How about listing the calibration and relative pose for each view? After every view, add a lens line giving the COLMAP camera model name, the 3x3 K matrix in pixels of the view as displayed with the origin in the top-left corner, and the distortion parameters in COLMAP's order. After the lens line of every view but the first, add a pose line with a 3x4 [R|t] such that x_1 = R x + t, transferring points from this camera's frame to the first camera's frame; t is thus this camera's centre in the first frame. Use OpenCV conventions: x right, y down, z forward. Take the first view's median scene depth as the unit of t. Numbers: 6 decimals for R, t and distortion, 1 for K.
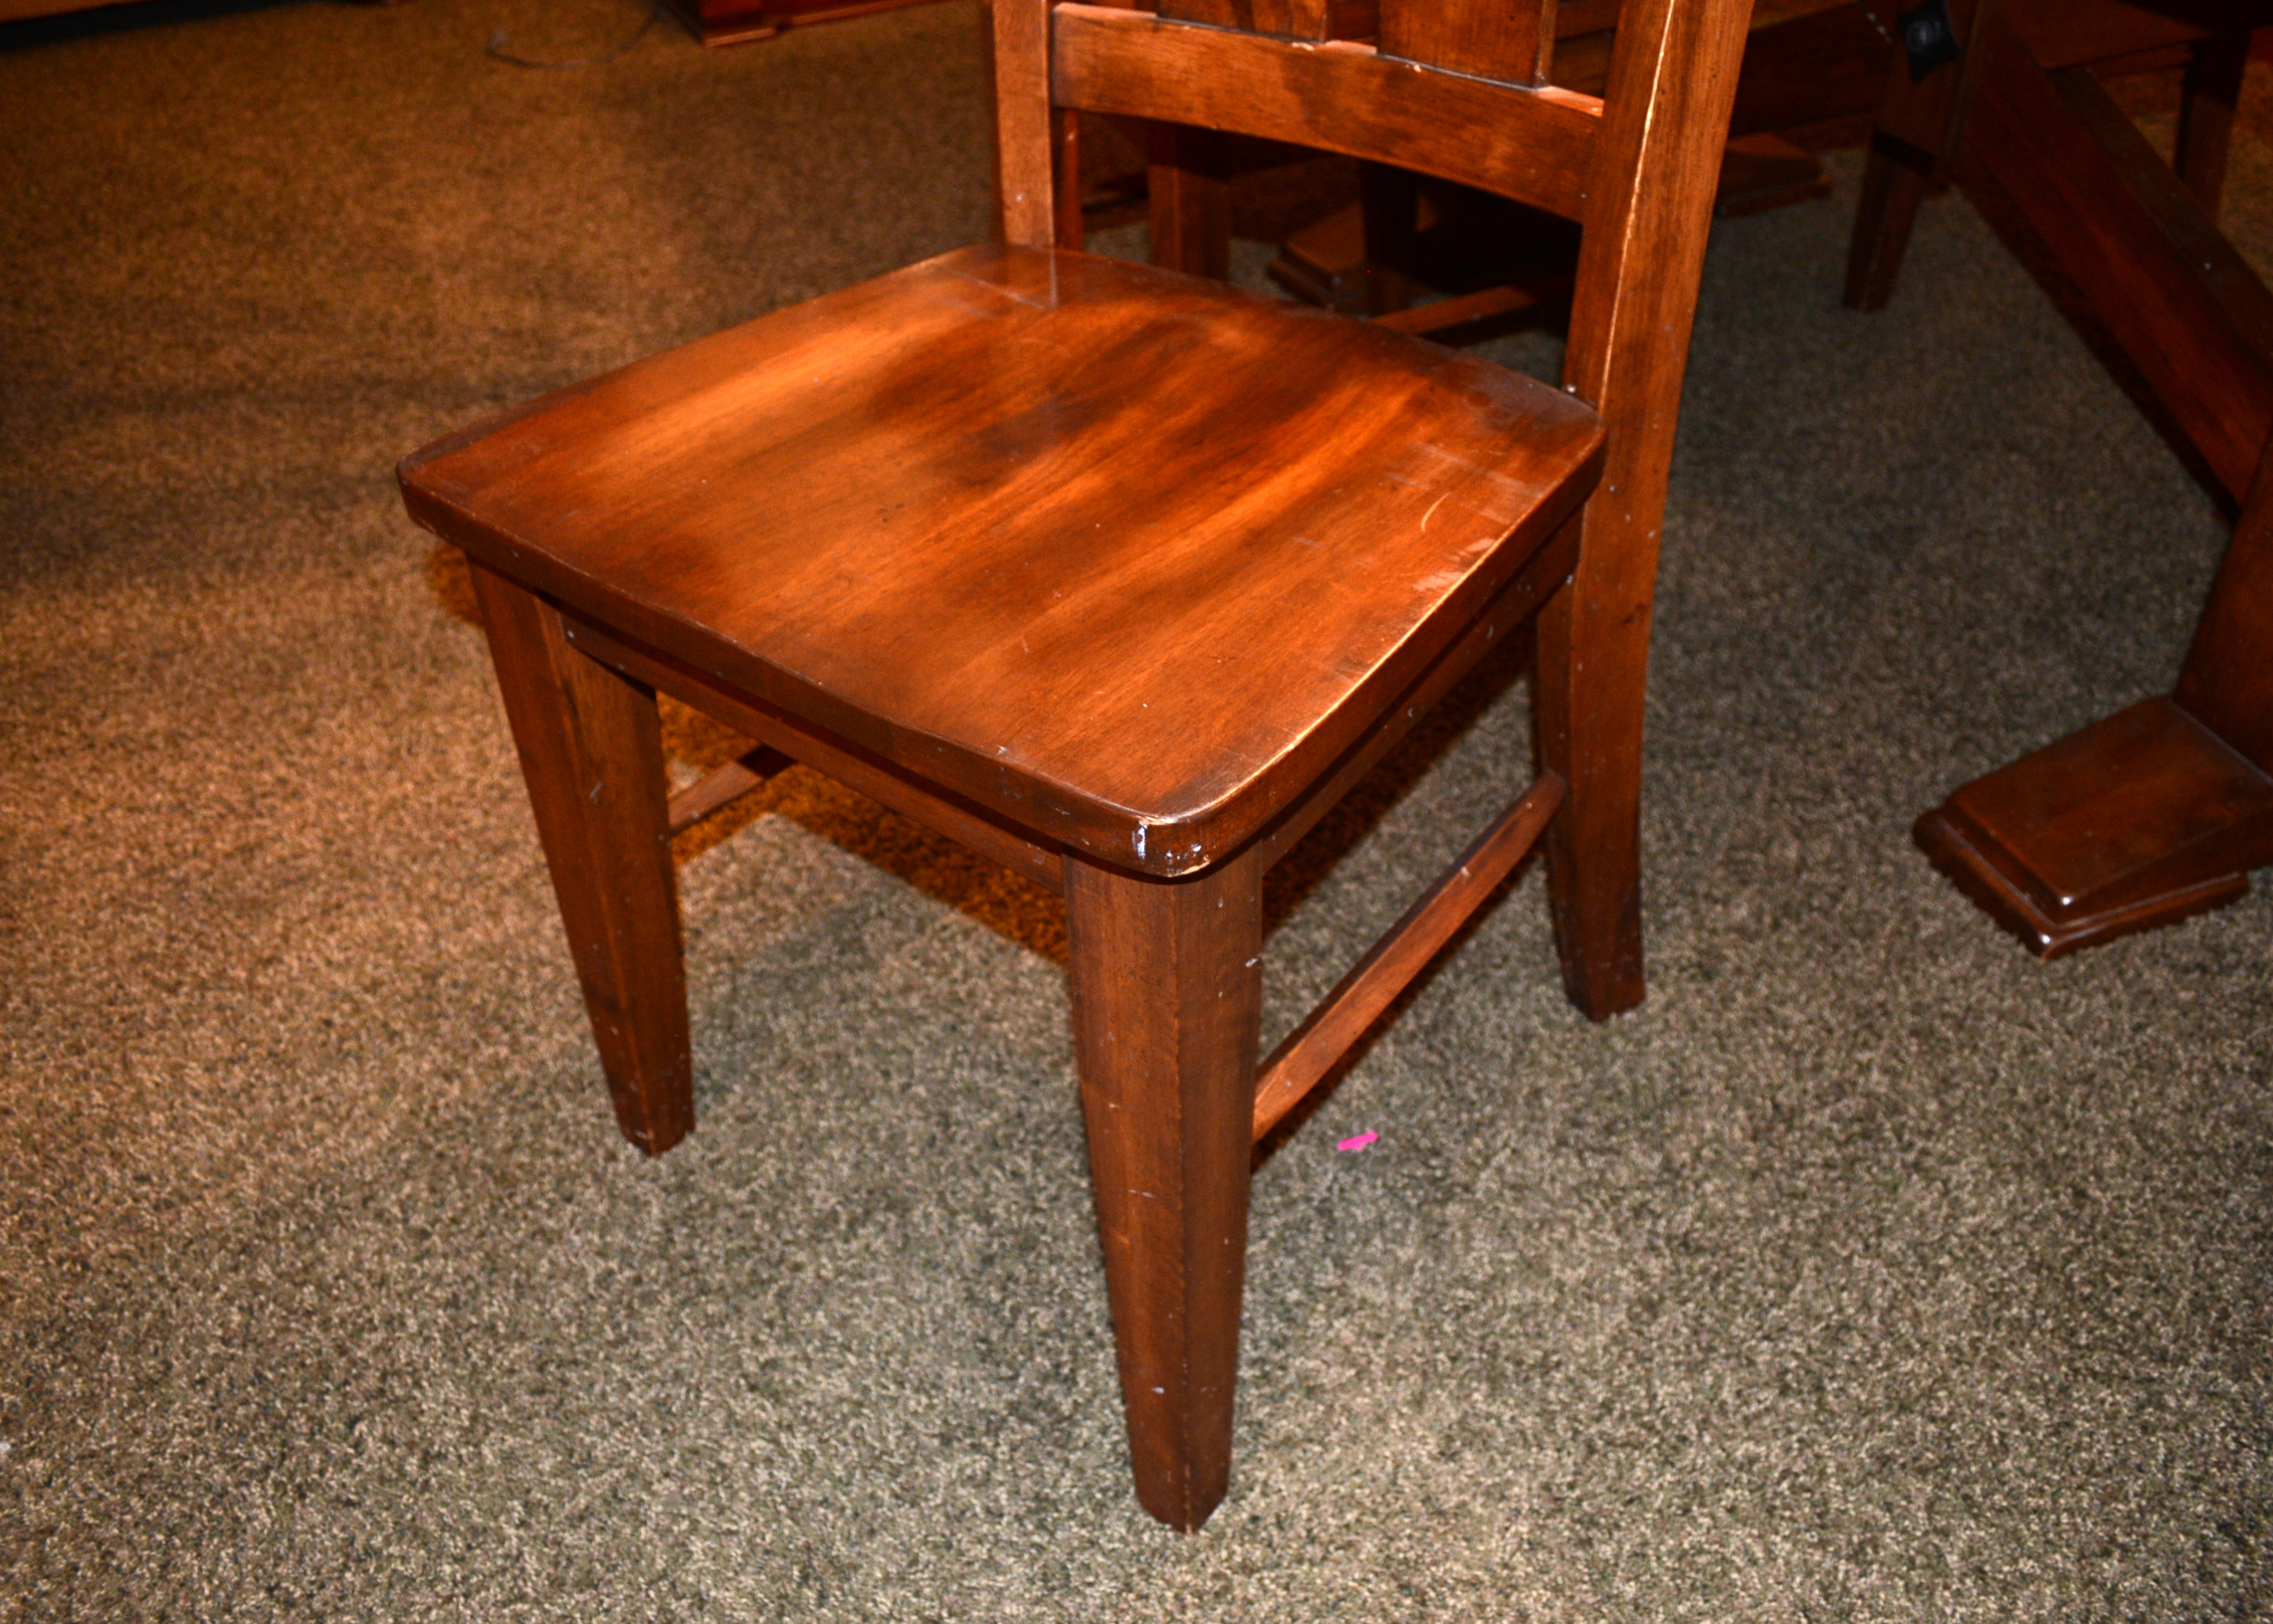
lens RADIAL K [[1845.1, 0, 1136.5], [0, 1845.1, 812.0], [0, 0, 1]] dist [-0.002984, -0.000564]
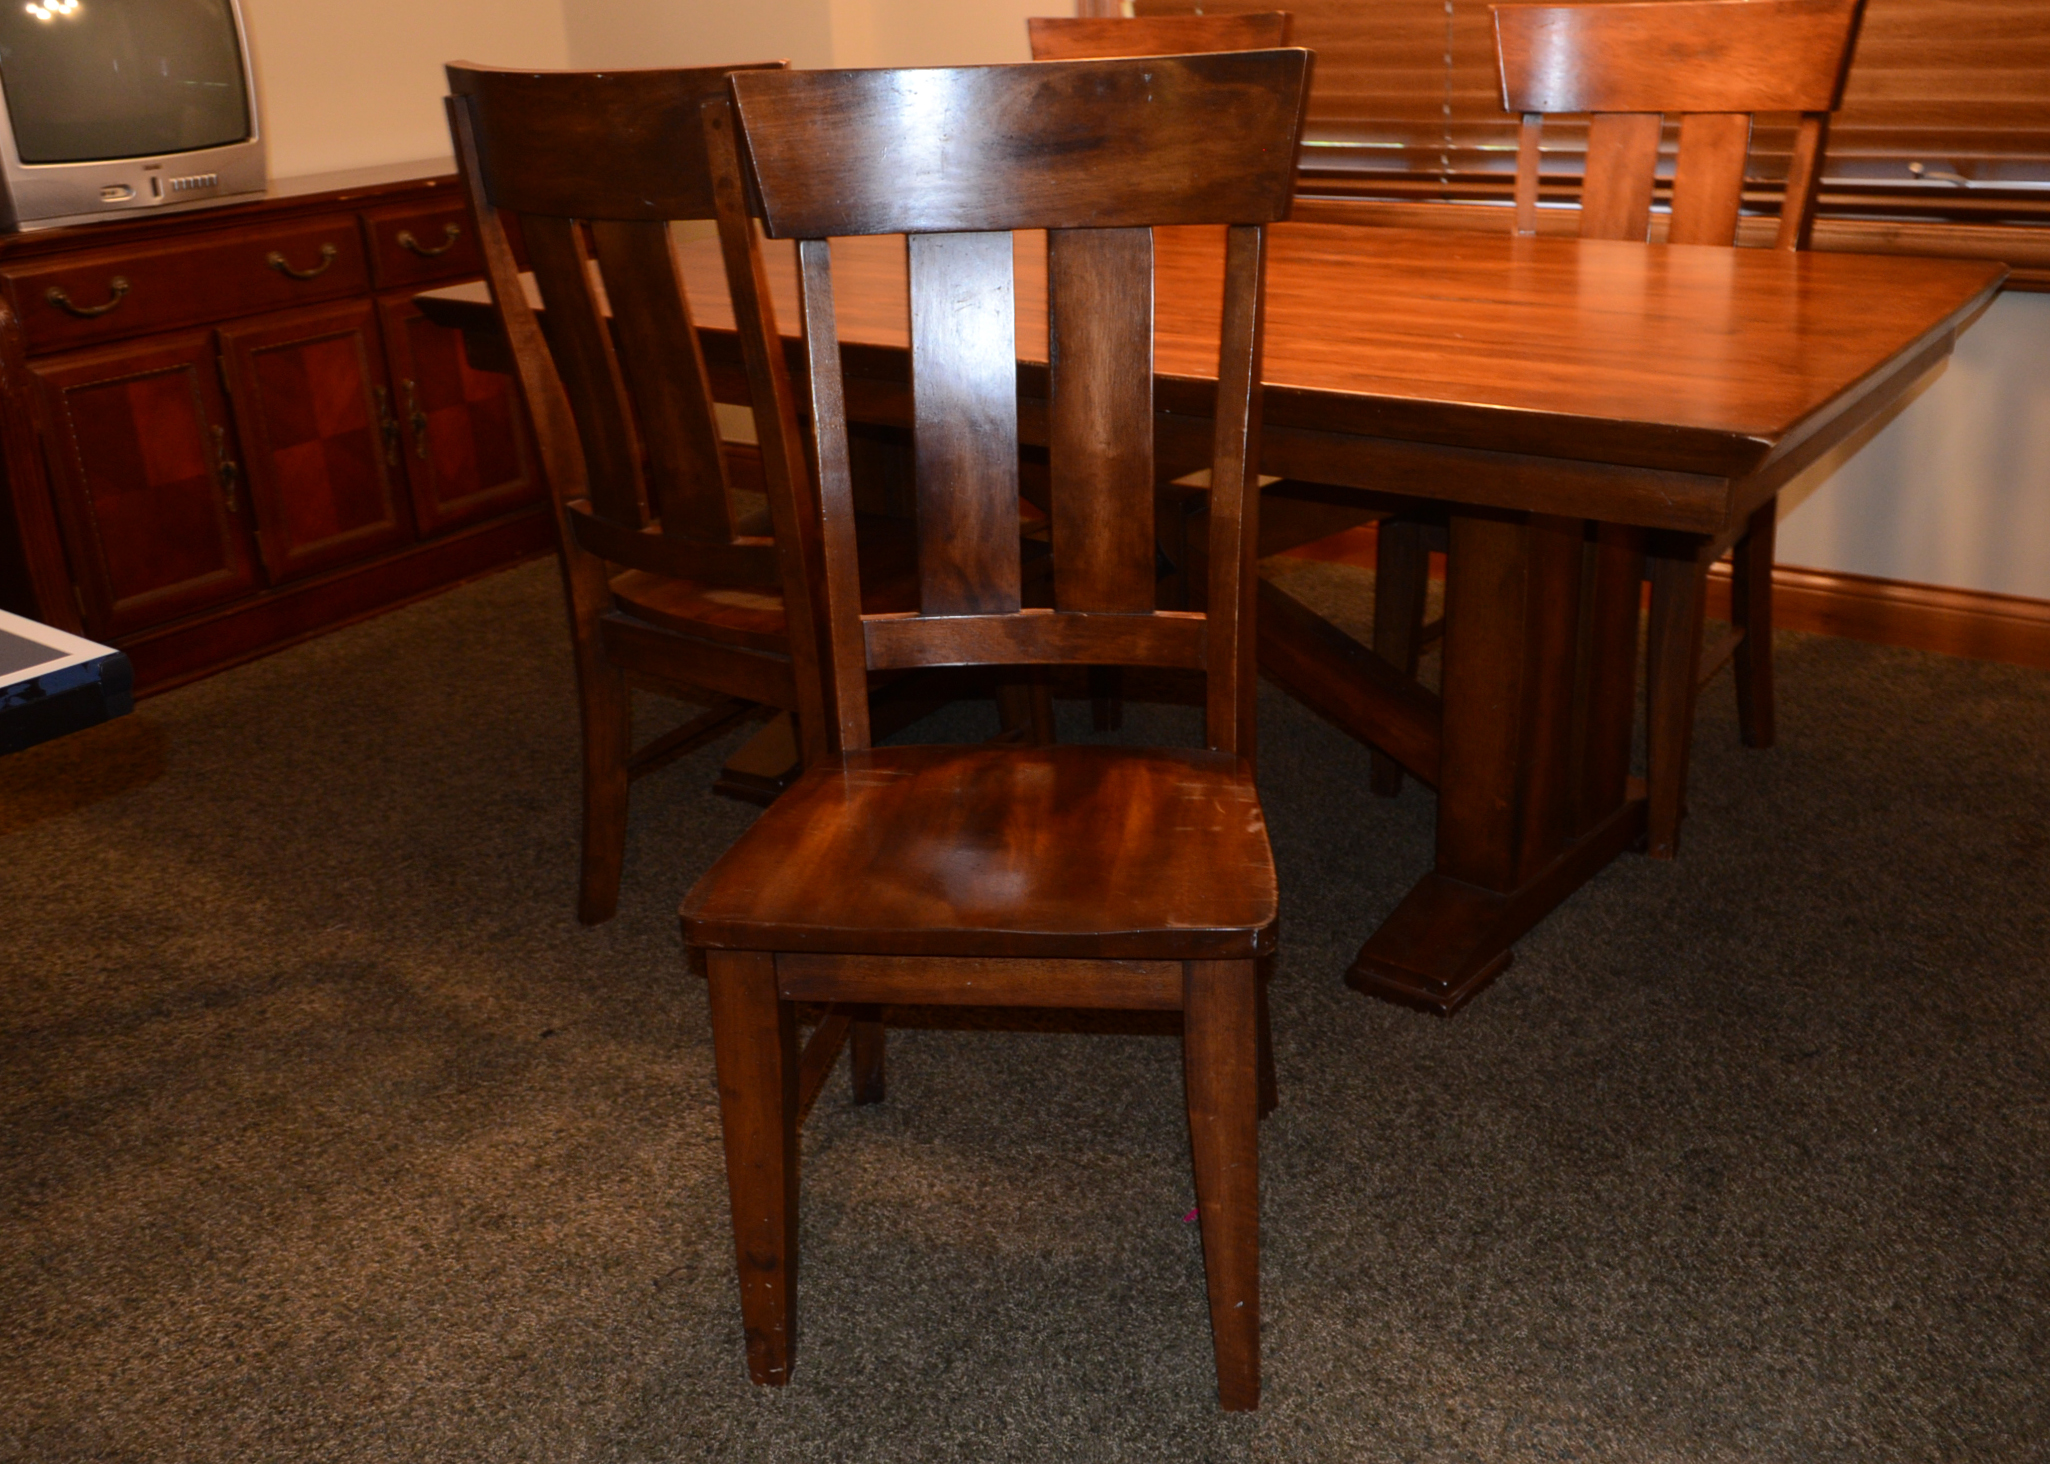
lens RADIAL K [[1760.9, 0, 1080.9], [0, 1760.9, 681.5], [0, 0, 1]] dist [-0.000398, 0.000137]
pose [[0.861370, -0.180223, 0.474933, -0.696208], [0.331326, 0.908025, -0.256348, 0.130300], [-0.385051, 0.378168, 0.841858, -0.509830]]
